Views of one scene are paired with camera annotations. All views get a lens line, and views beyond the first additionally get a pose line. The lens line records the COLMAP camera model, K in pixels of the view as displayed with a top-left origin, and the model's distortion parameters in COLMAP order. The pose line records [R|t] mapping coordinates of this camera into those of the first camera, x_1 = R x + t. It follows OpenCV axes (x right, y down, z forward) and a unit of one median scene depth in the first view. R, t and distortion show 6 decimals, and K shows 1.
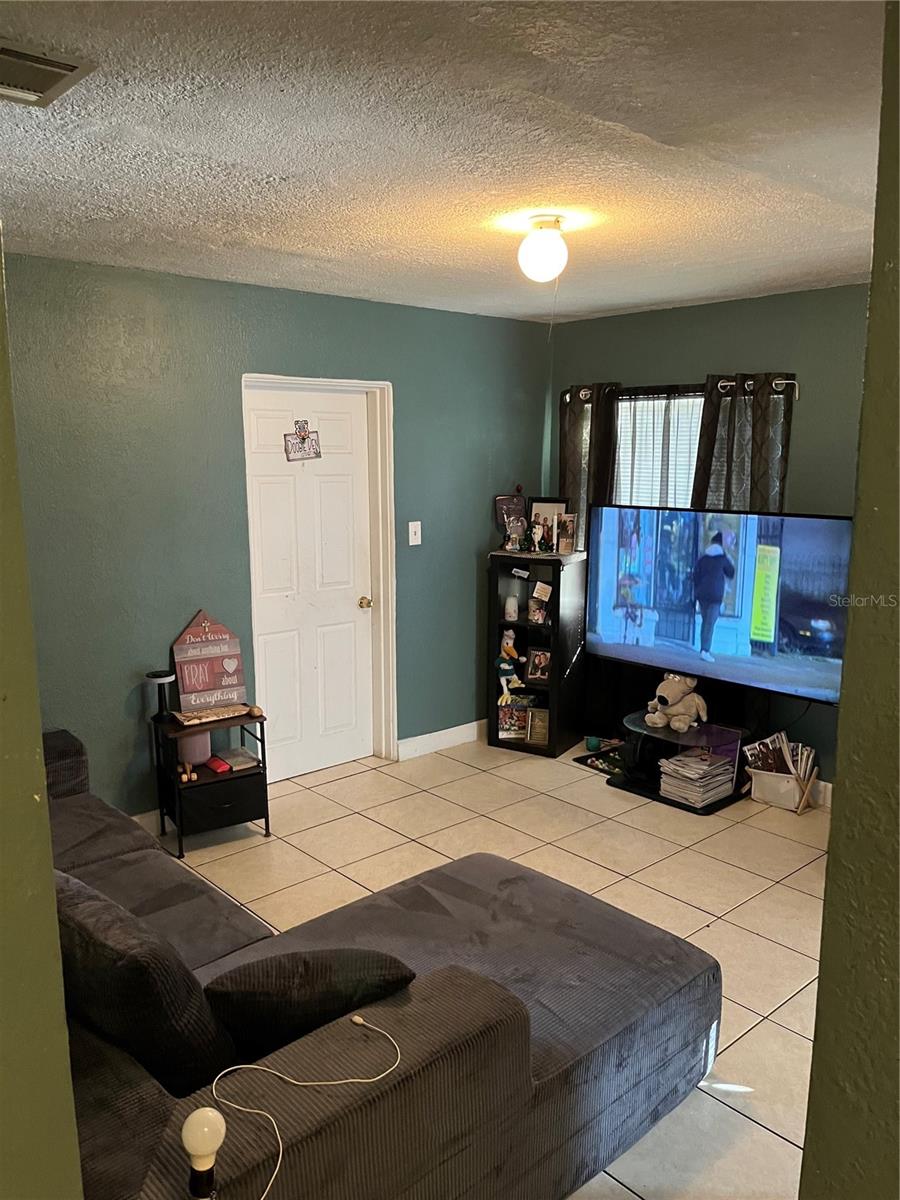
lens RADIAL K [[910.9, 0, 450.0], [0, 910.9, 600.0], [0, 0, 1]] dist [0.009465, -0.009453]
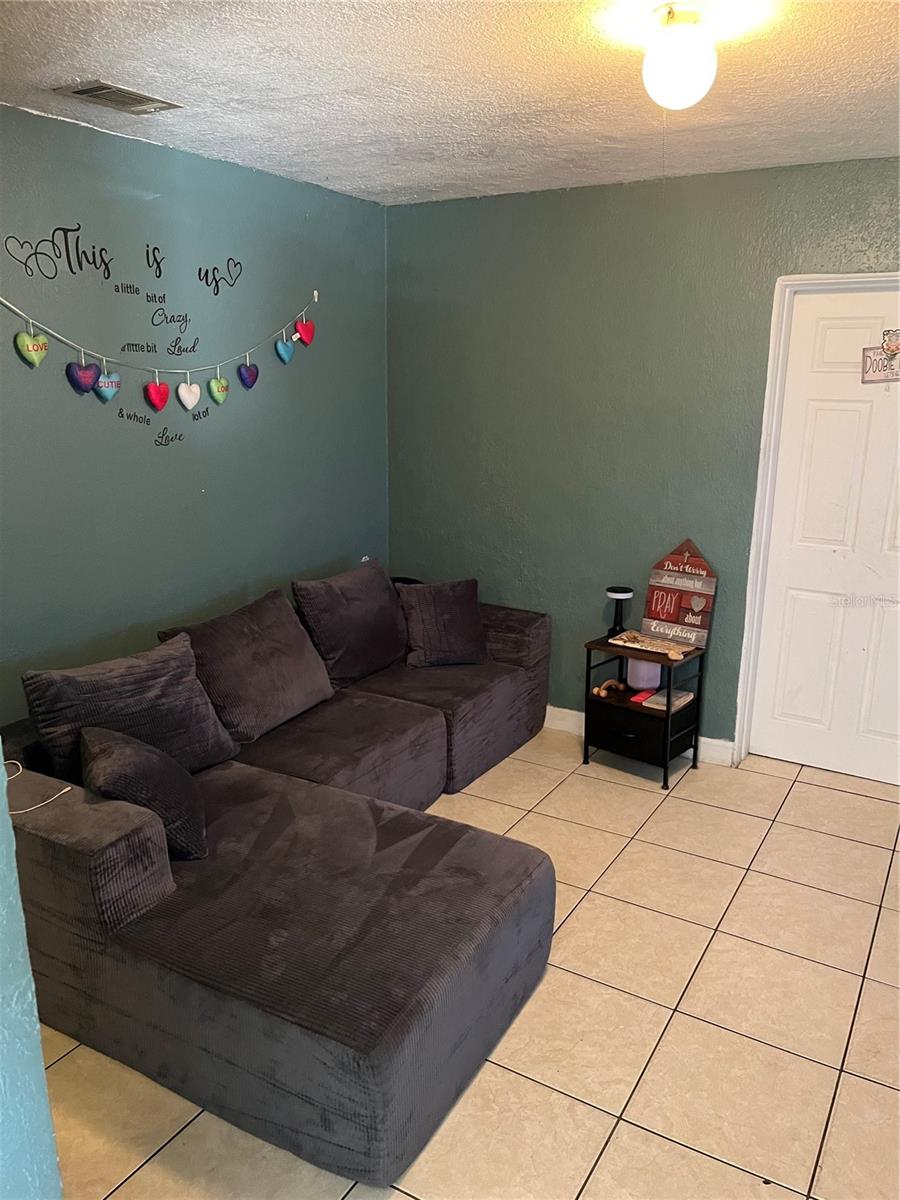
lens RADIAL K [[910.9, 0, 450.0], [0, 910.9, 600.0], [0, 0, 1]] dist [0.009465, -0.009453]
pose [[0.312239, 0.238725, -0.919520, 0.532390], [-0.170691, 0.966258, 0.192898, -0.067770], [0.934544, 0.096723, 0.342451, 0.451194]]
